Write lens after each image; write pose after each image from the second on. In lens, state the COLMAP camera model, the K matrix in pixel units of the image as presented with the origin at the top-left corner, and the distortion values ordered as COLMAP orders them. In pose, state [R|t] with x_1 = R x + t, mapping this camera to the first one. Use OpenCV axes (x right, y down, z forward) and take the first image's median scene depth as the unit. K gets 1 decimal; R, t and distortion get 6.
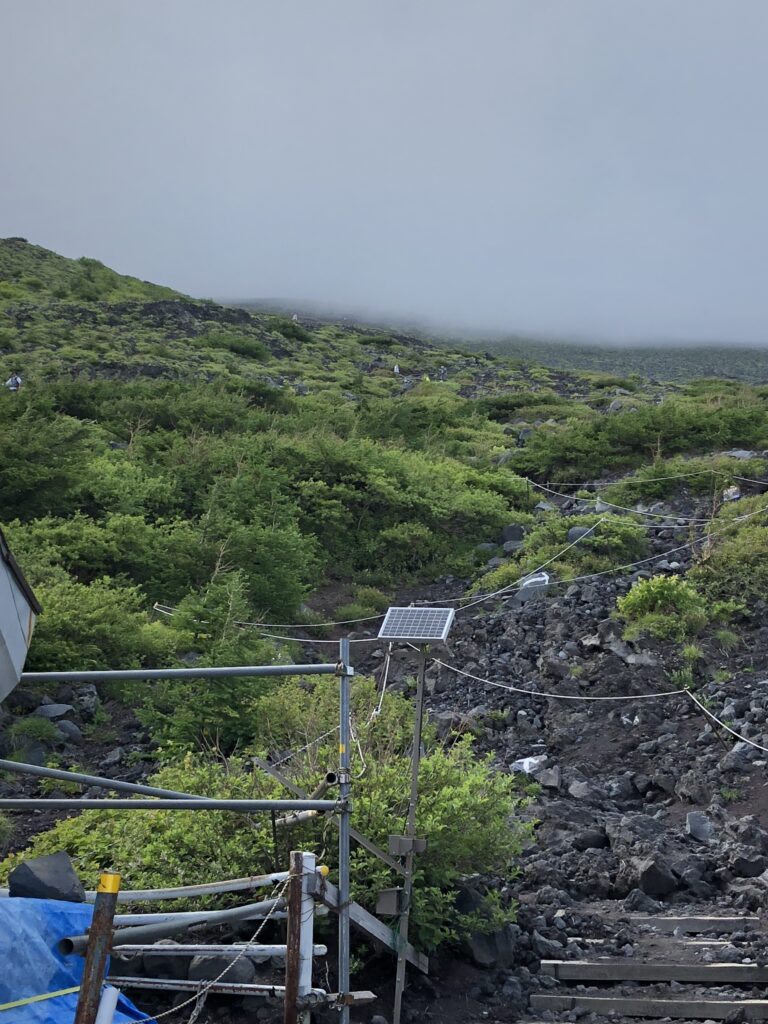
lens RADIAL K [[1759.0, 0, 384.0], [0, 1759.0, 512.0], [0, 0, 1]] dist [0.622527, -3.302295]
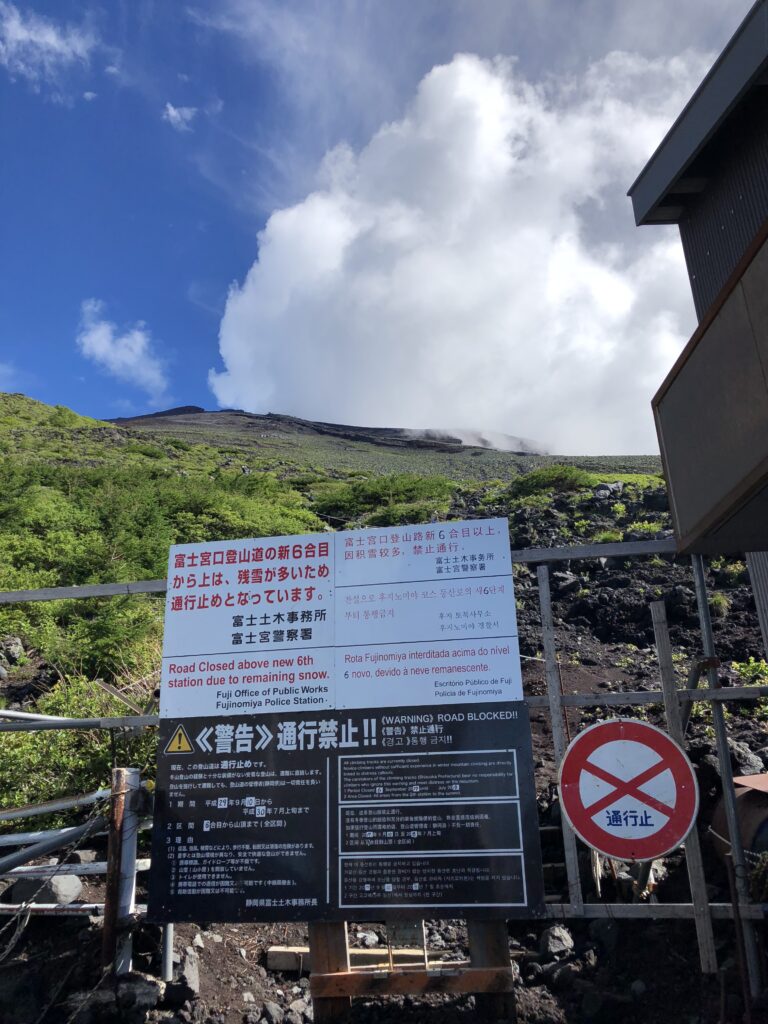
lens RADIAL K [[815.3, 0, 384.0], [0, 815.3, 512.0], [0, 0, 1]] dist [0.000000, -0.000509]
pose [[0.984488, -0.012901, 0.174978, 0.006334], [0.025607, 0.997179, -0.070553, 0.029683], [-0.173575, 0.073940, 0.982041, 0.184062]]
